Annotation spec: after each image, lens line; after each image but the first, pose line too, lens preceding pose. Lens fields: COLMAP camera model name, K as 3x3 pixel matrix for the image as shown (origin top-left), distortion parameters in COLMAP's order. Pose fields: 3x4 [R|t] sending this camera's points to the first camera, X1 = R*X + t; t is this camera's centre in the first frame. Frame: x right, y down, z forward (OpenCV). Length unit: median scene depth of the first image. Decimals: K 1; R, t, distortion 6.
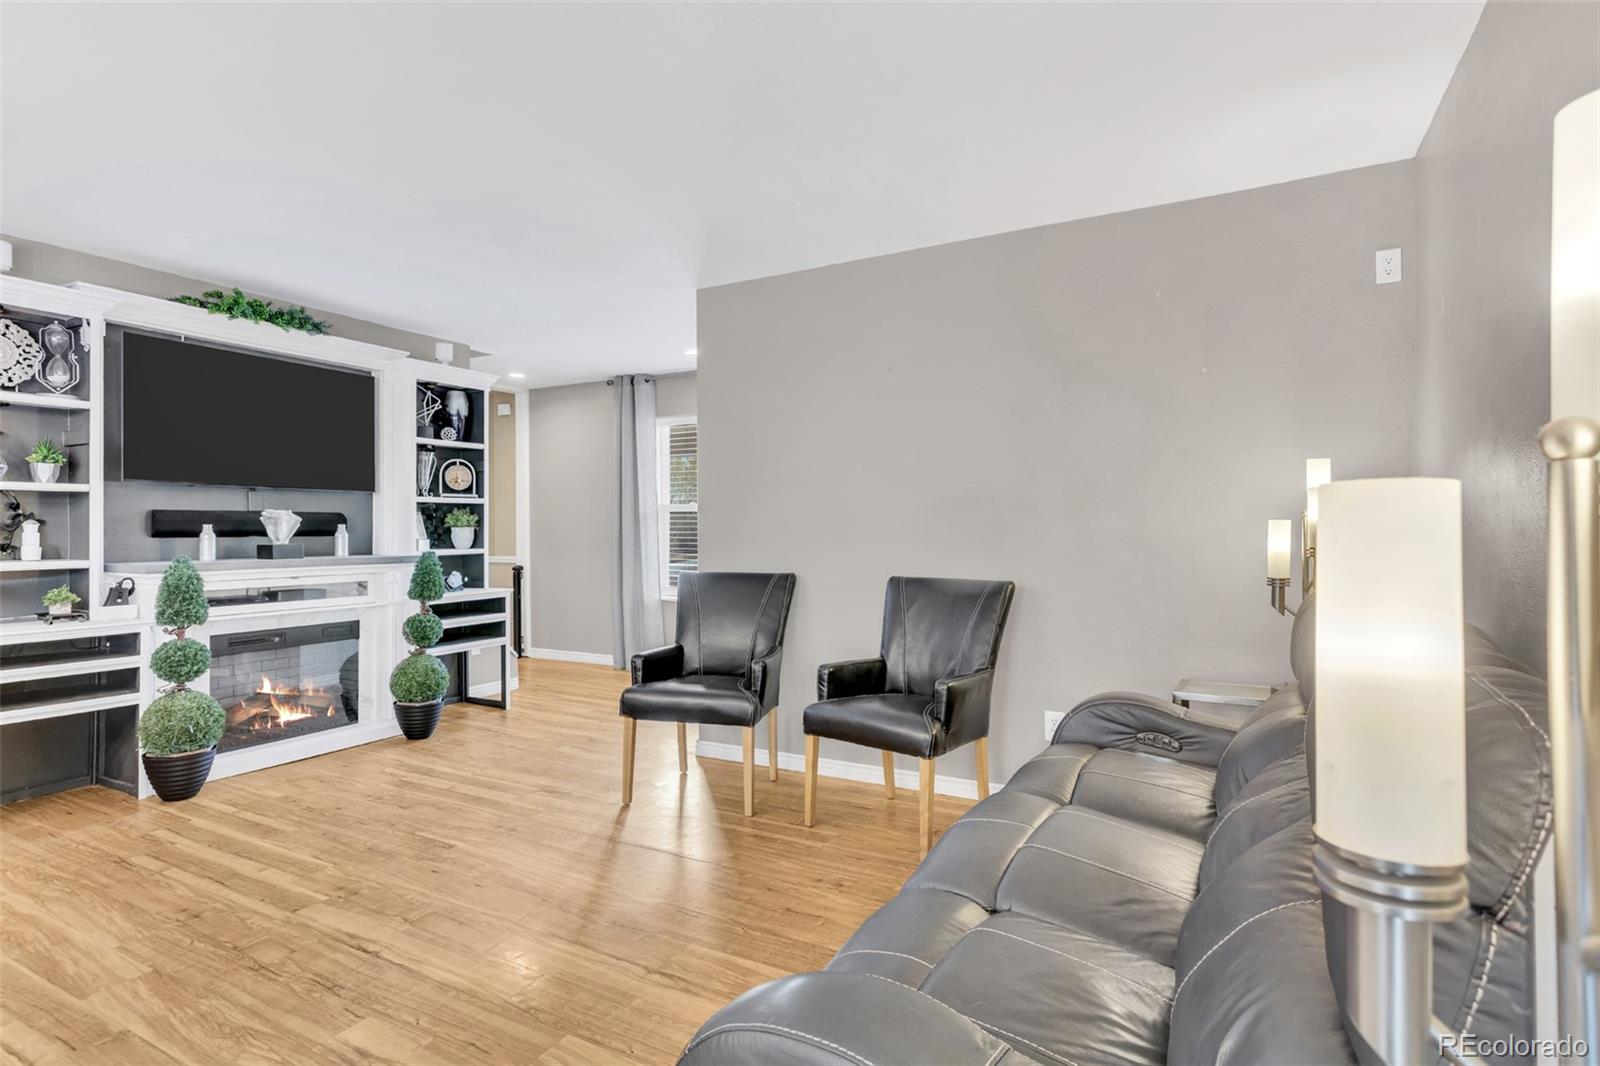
lens RADIAL K [[801.4, 0, 804.0], [0, 801.4, 537.9], [0, 0, 1]] dist [-0.005786, 0.000924]
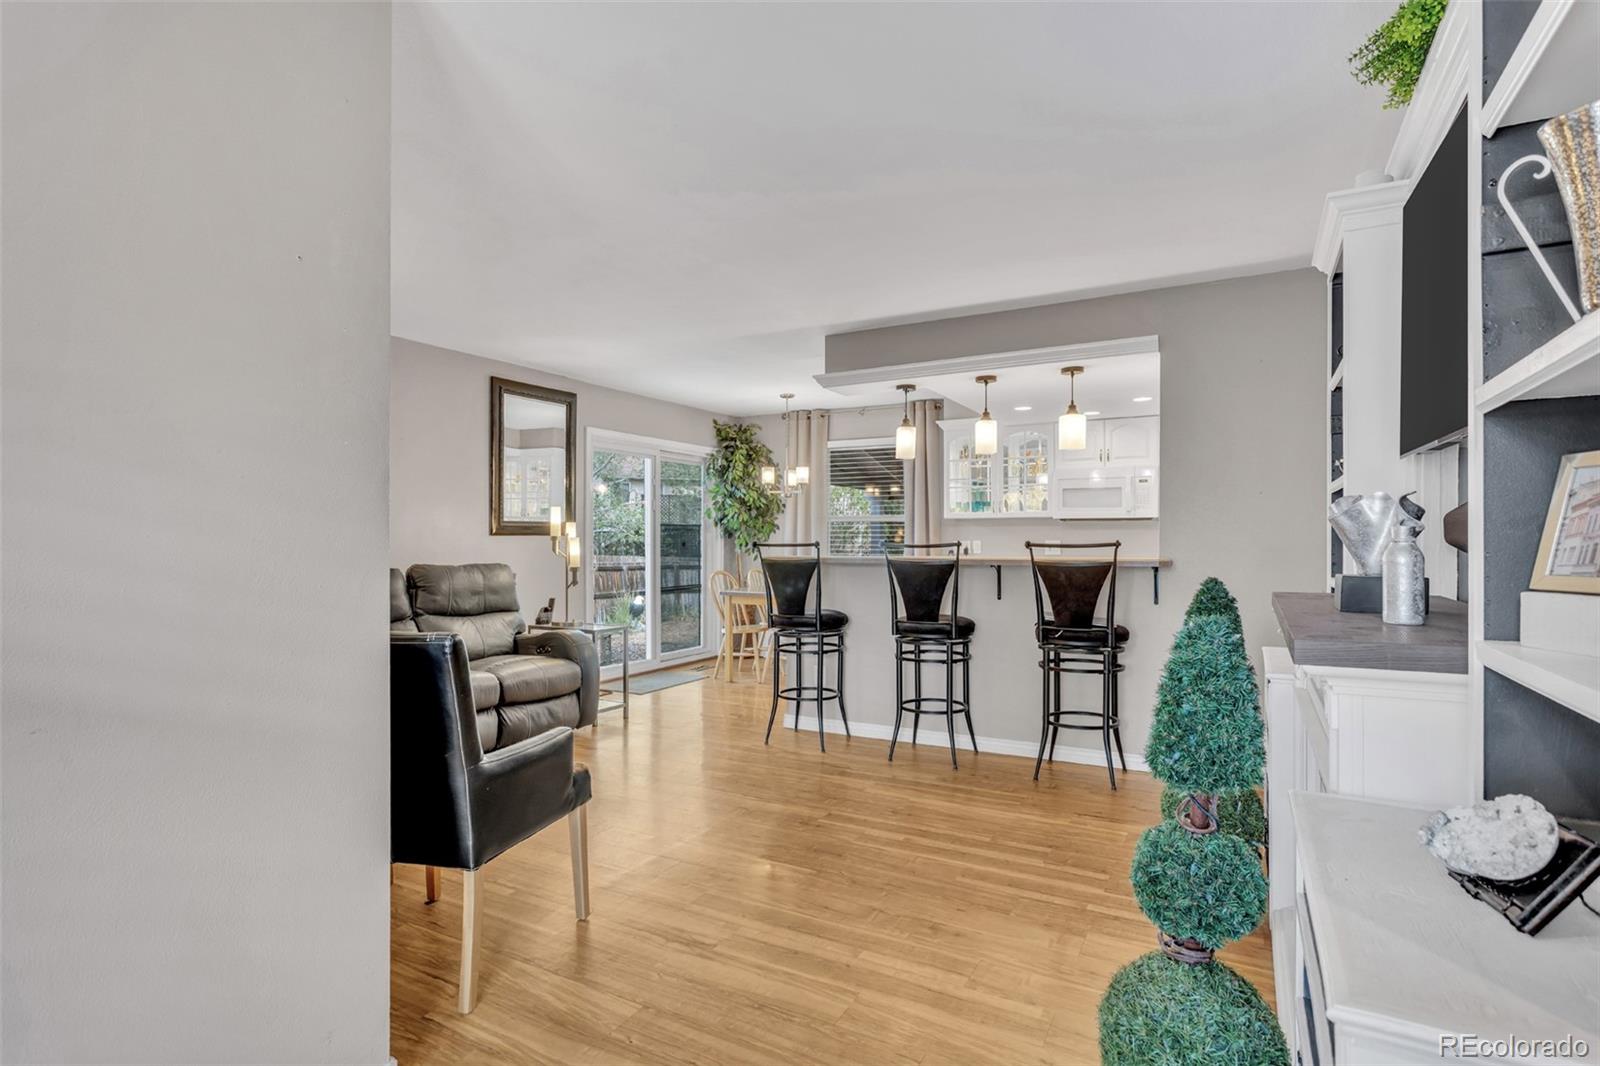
lens RADIAL K [[801.4, 0, 804.0], [0, 801.4, 537.9], [0, 0, 1]] dist [-0.005786, 0.000924]
pose [[-0.999981, -0.000736, -0.006092, -0.487045], [-0.000802, 0.999942, 0.010752, -0.029143], [0.006084, 0.010757, -0.999924, 2.006990]]
